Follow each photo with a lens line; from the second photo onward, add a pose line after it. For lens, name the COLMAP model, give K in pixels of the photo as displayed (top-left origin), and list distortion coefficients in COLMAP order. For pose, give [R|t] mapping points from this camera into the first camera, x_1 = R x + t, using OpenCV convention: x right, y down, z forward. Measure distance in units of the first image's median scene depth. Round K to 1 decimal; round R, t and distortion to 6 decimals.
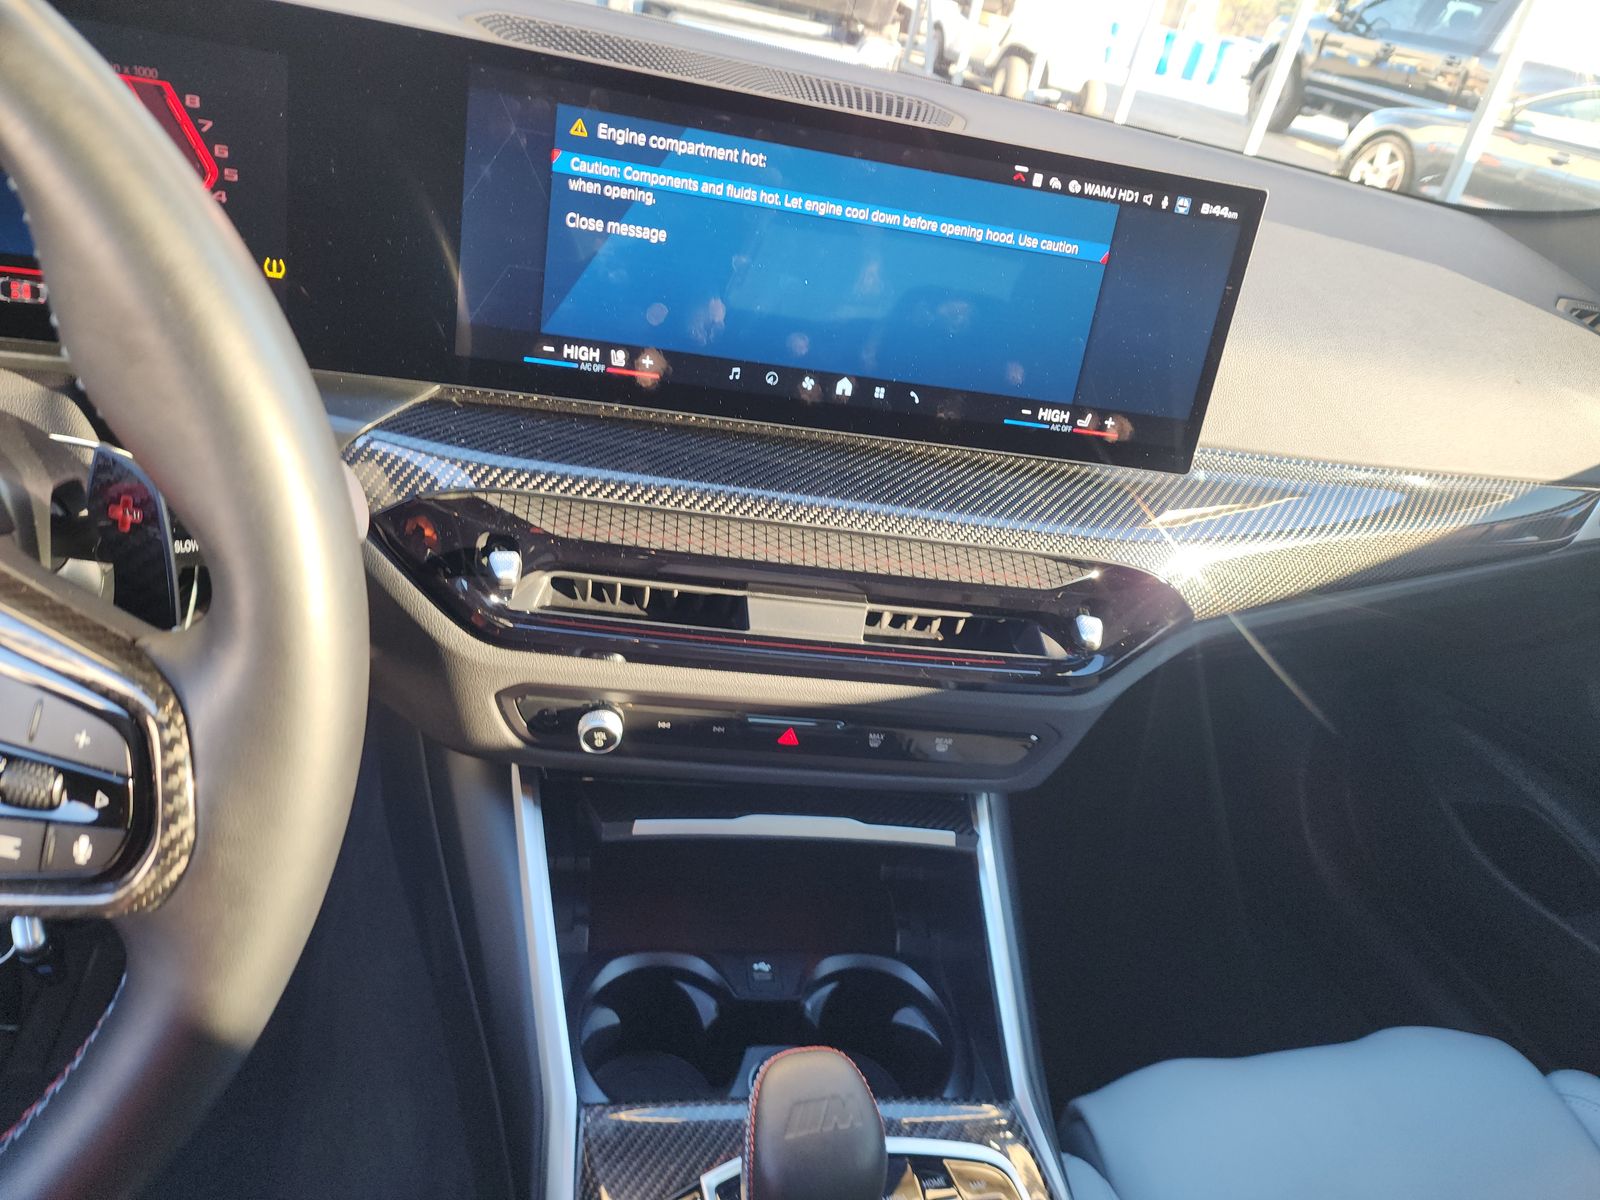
lens RADIAL K [[1161.9, 0, 800.0], [0, 1161.9, 600.0], [0, 0, 1]] dist [0.069999, -0.061098]
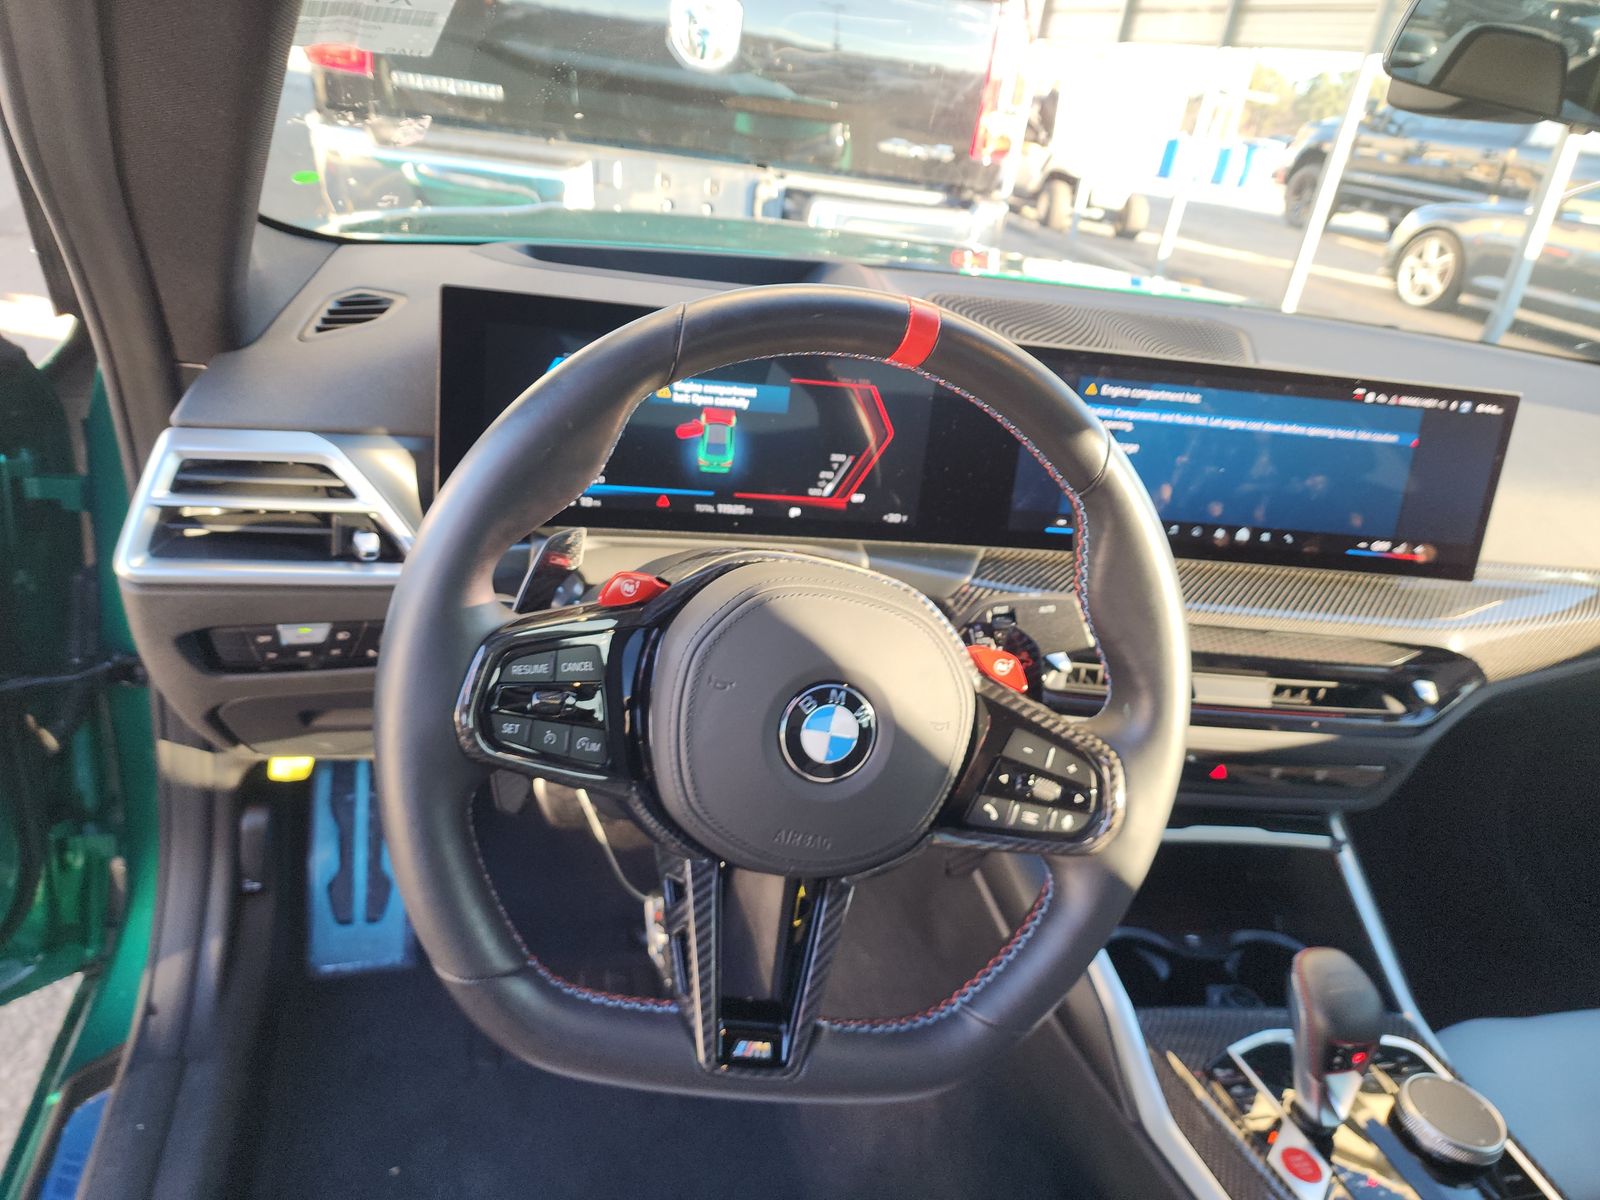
lens RADIAL K [[1161.9, 0, 800.0], [0, 1161.9, 600.0], [0, 0, 1]] dist [0.069999, -0.061098]
pose [[0.997539, -0.042206, -0.055979, -0.447288], [0.036333, 0.994113, -0.102074, 0.034922], [0.059958, 0.099789, 0.993200, -0.528939]]
